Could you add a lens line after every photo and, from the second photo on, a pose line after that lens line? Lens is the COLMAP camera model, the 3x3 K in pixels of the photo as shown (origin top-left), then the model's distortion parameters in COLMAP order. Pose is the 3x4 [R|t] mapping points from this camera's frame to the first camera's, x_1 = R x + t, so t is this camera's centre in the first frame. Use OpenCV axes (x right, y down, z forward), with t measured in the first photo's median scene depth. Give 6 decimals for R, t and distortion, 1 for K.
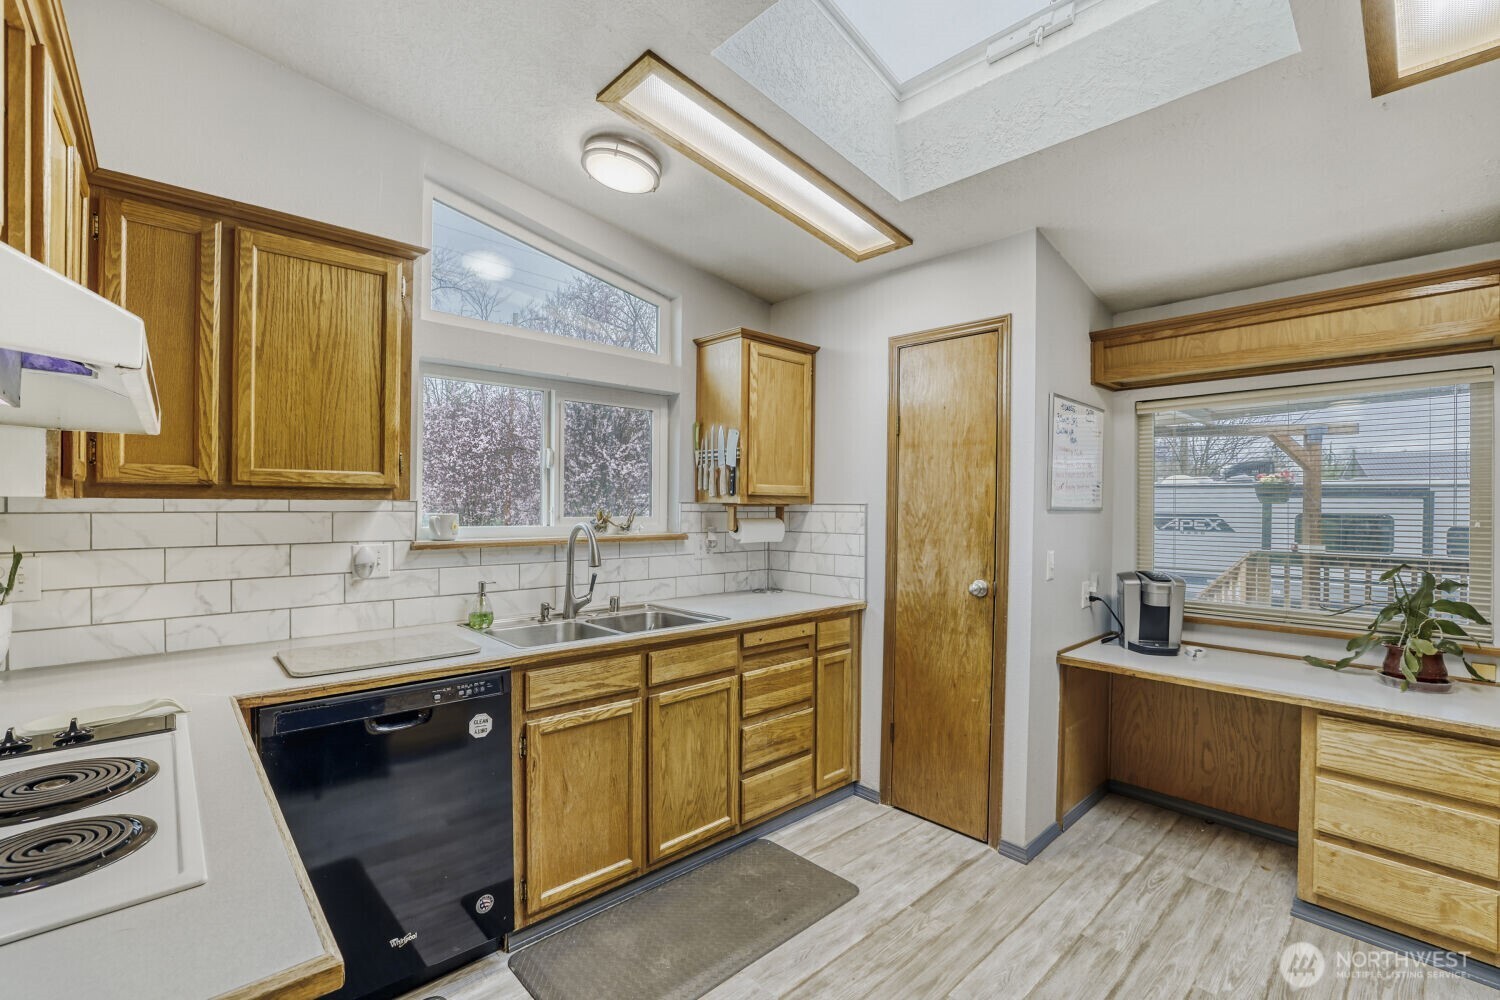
lens RADIAL K [[657.4, 0, 756.8], [0, 657.4, 504.7], [0, 0, 1]] dist [-0.049787, 0.016544]
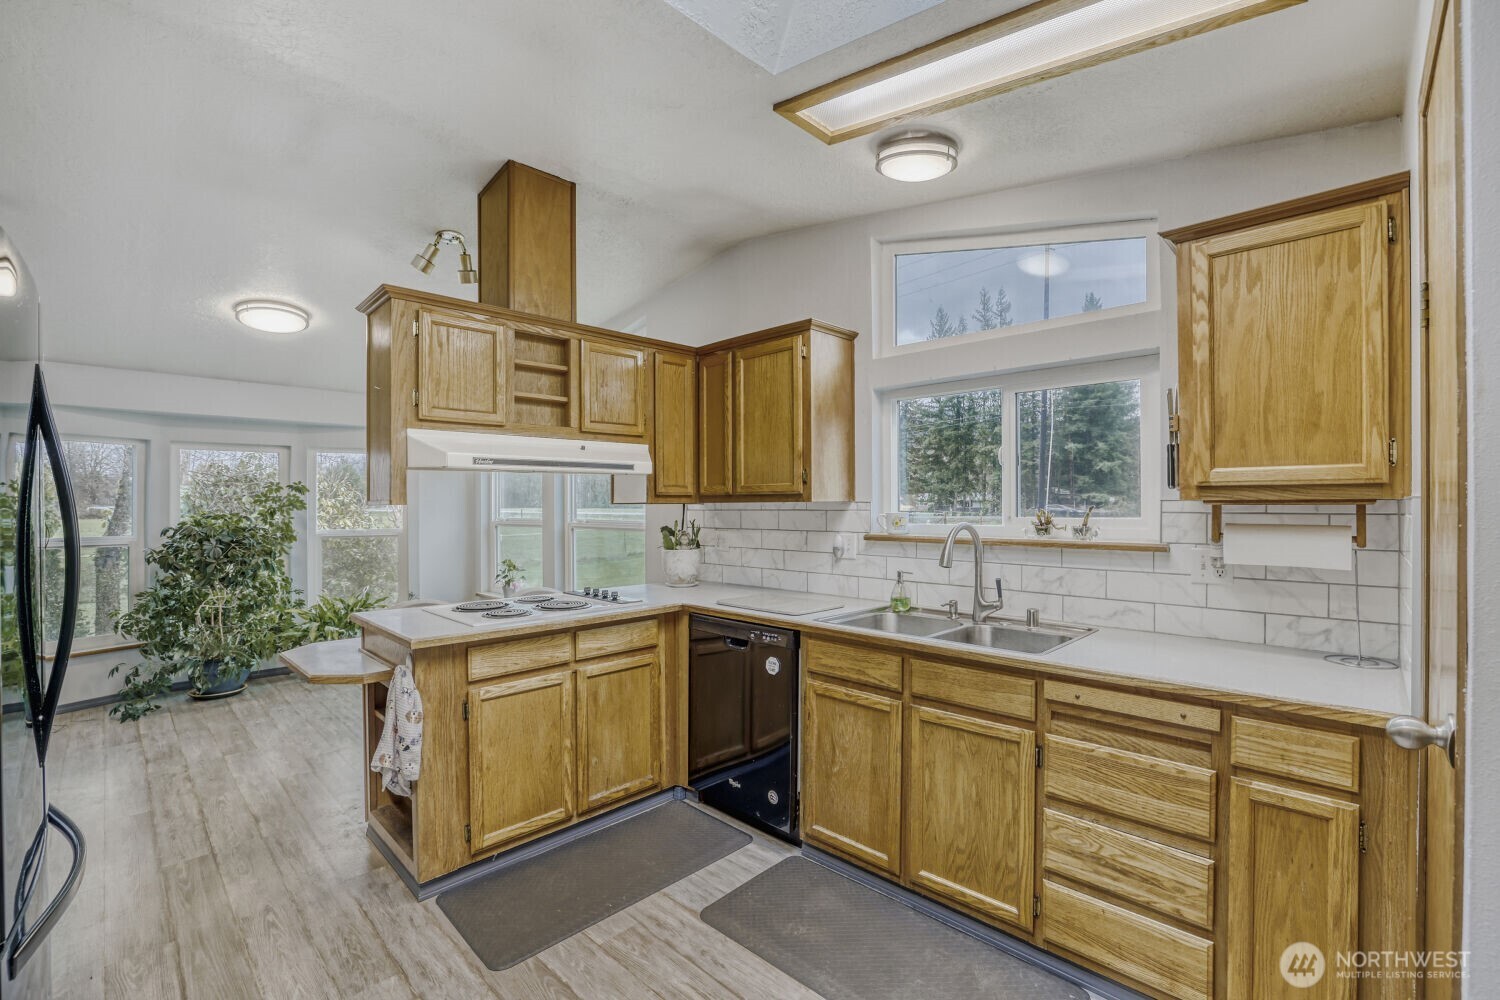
lens RADIAL K [[657.4, 0, 756.8], [0, 657.4, 504.7], [0, 0, 1]] dist [-0.049787, 0.016544]
pose [[0.047343, -0.006783, -0.998856, 0.651994], [0.002730, 0.999974, -0.006661, 0.006122], [0.998875, -0.002411, 0.047360, 0.611825]]
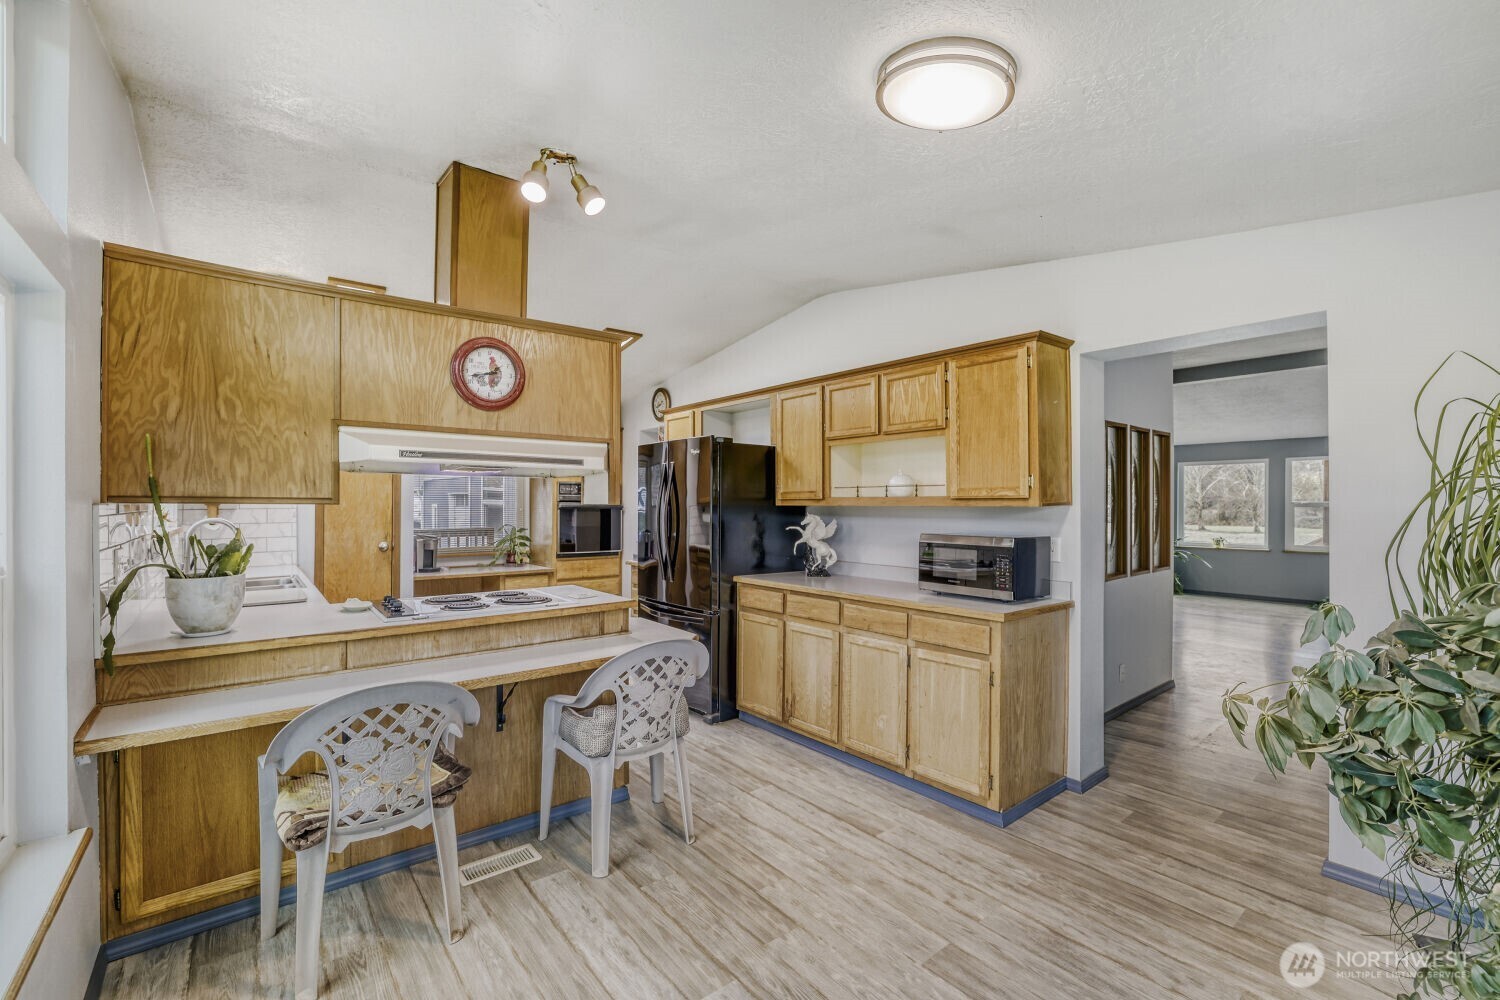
lens RADIAL K [[621.1, 0, 778.6], [0, 621.1, 502.6], [0, 0, 1]] dist [-0.048370, 0.000040]
pose [[0.048977, -0.005721, 0.998784, -1.379650], [0.002278, 0.999982, 0.005616, -0.009503], [-0.998797, 0.002000, 0.048989, -0.255908]]
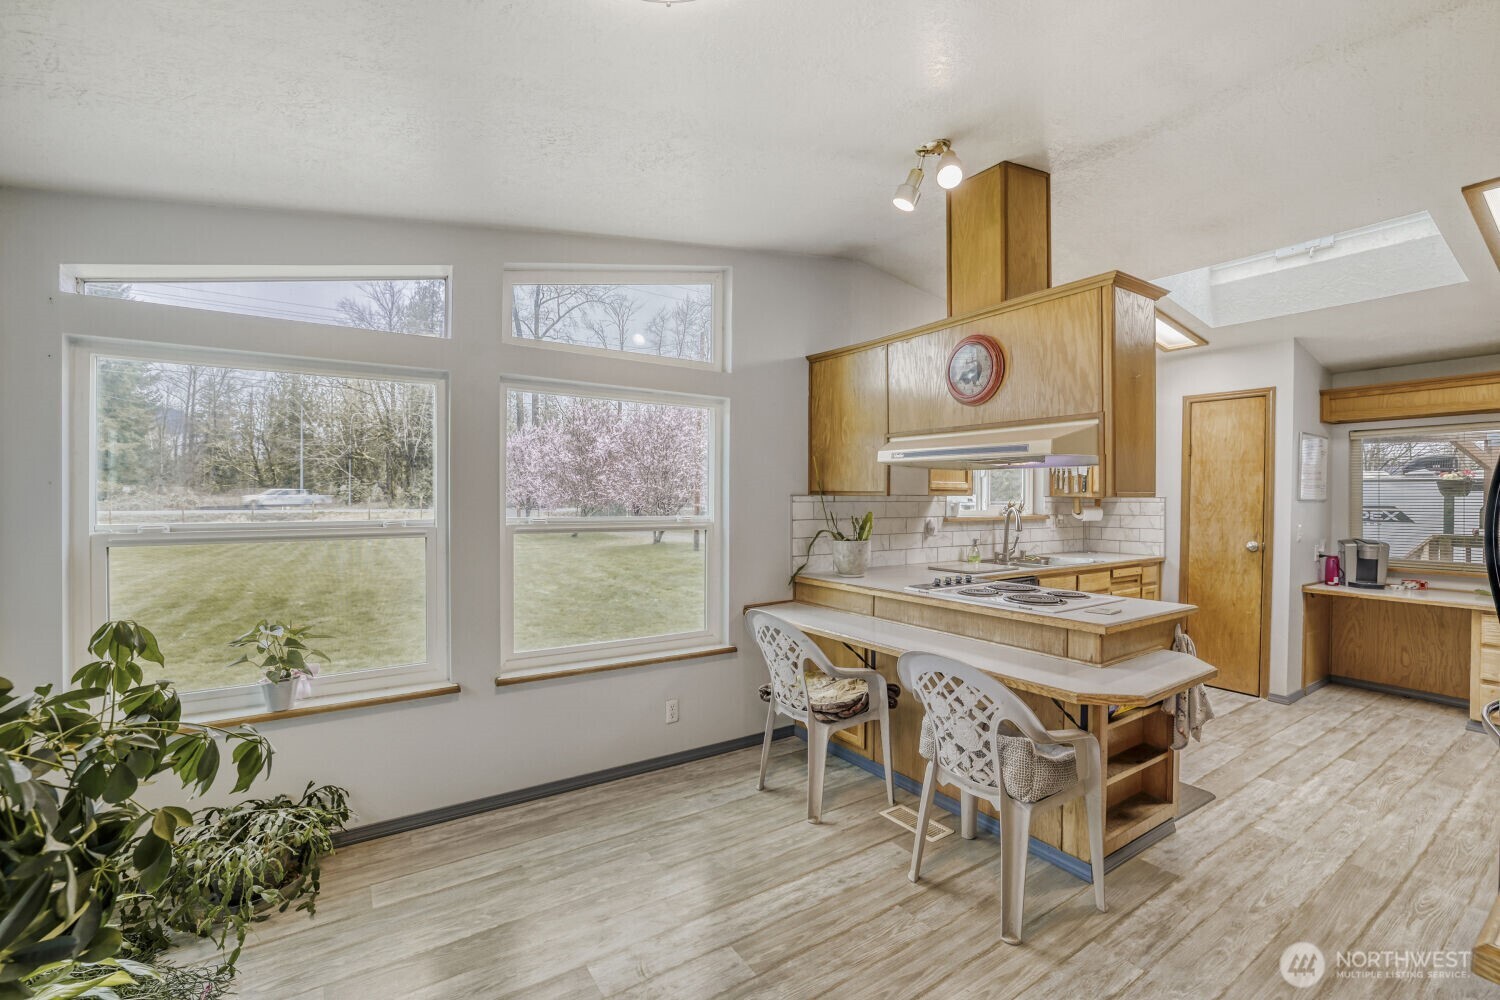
lens RADIAL K [[645.7, 0, 766.9], [0, 645.7, 499.9], [0, 0, 1]] dist [-0.035390, 0.012820]
pose [[0.988153, -0.001534, -0.153463, -0.645154], [0.001829, 0.999997, 0.001781, 0.000853], [0.153460, -0.002041, 0.988153, -0.819541]]
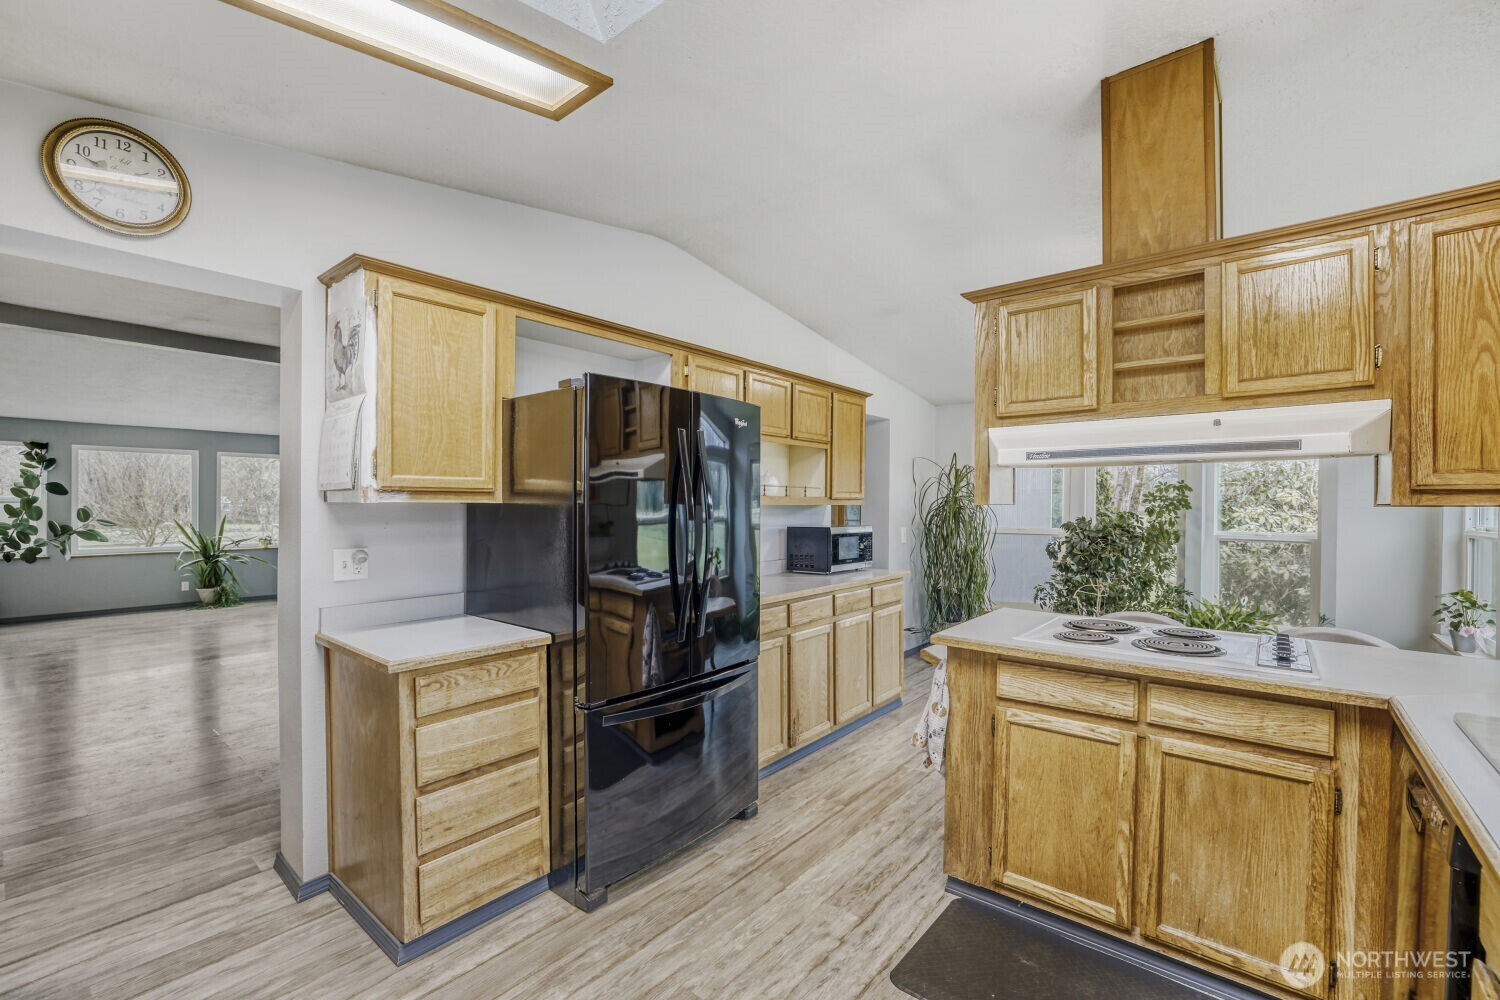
lens RADIAL K [[645.7, 0, 766.9], [0, 645.7, 499.9], [0, 0, 1]] dist [-0.035390, 0.012820]
pose [[-0.990680, -0.005001, -0.136115, 0.163724], [-0.005343, 0.999983, 0.002146, -0.007616], [0.136102, 0.002853, -0.990691, 1.010223]]
